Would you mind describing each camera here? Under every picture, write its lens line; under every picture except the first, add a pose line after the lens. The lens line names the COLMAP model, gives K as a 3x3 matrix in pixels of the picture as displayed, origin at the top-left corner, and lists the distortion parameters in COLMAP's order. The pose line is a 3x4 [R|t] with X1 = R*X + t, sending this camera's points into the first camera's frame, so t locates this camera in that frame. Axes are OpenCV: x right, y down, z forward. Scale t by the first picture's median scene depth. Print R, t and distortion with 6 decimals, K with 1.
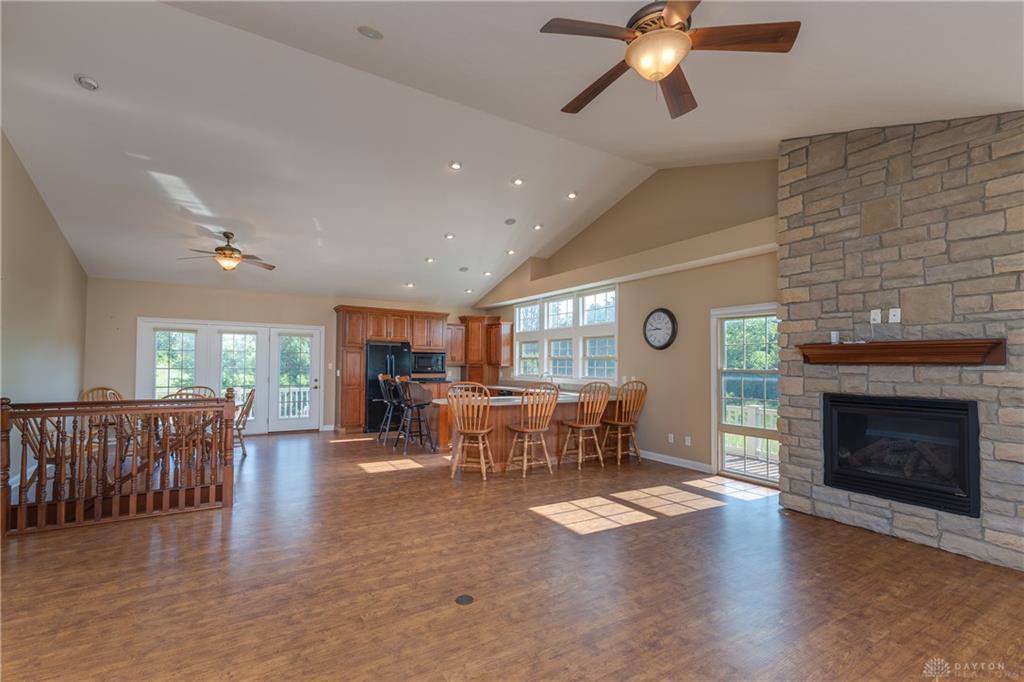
lens RADIAL K [[452.6, 0, 508.1], [0, 452.6, 351.1], [0, 0, 1]] dist [0.017701, -0.000023]
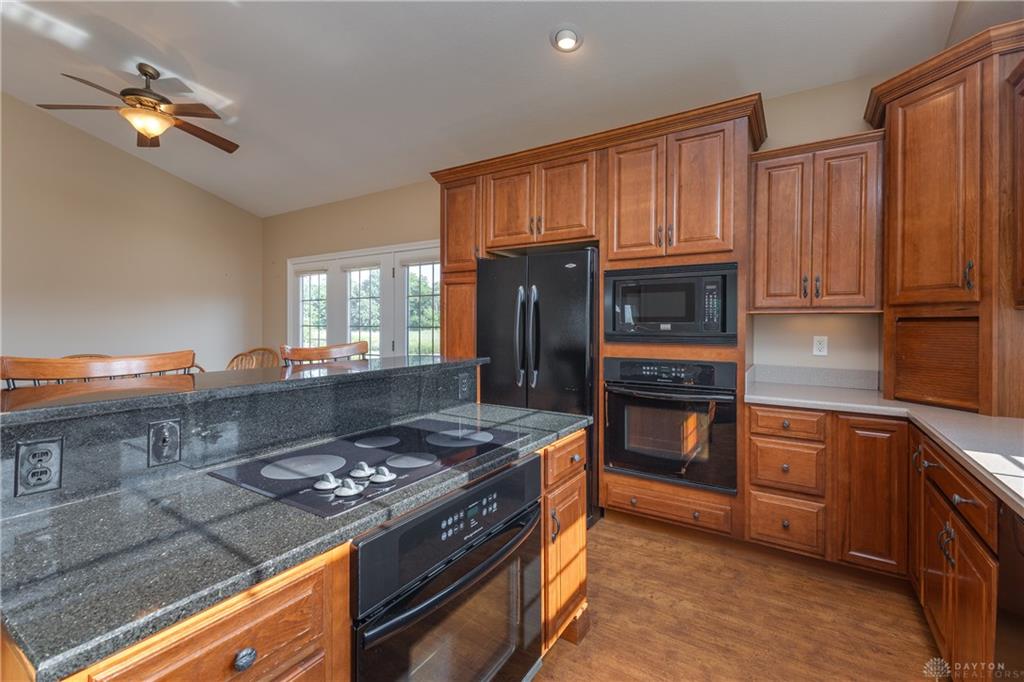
lens RADIAL K [[452.6, 0, 508.1], [0, 452.6, 351.1], [0, 0, 1]] dist [0.017701, -0.000023]
pose [[0.437494, 0.046538, -0.898016, 0.034660], [0.032283, 0.997203, 0.067405, 0.033663], [0.898642, -0.058480, 0.434768, 0.840268]]
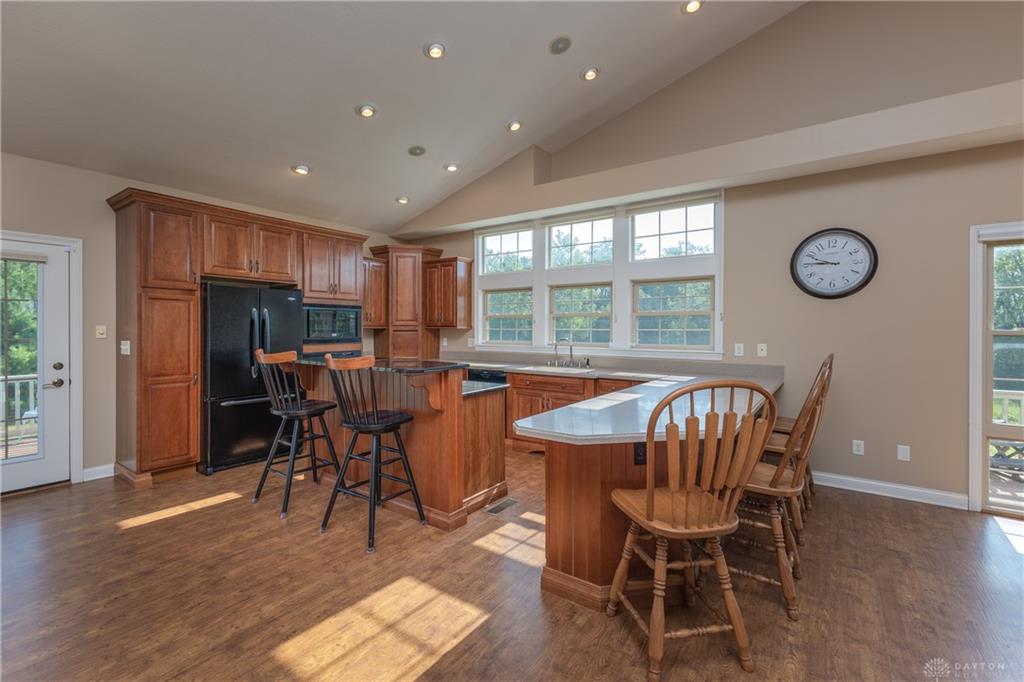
lens RADIAL K [[442.2, 0, 513.4], [0, 442.2, 327.3], [0, 0, 1]] dist [0.003123, 0.000233]
pose [[0.916825, -0.007052, 0.399228, -0.200538], [-0.005007, 0.999562, 0.029155, 0.013997], [-0.399259, -0.028729, 0.916388, 0.455767]]
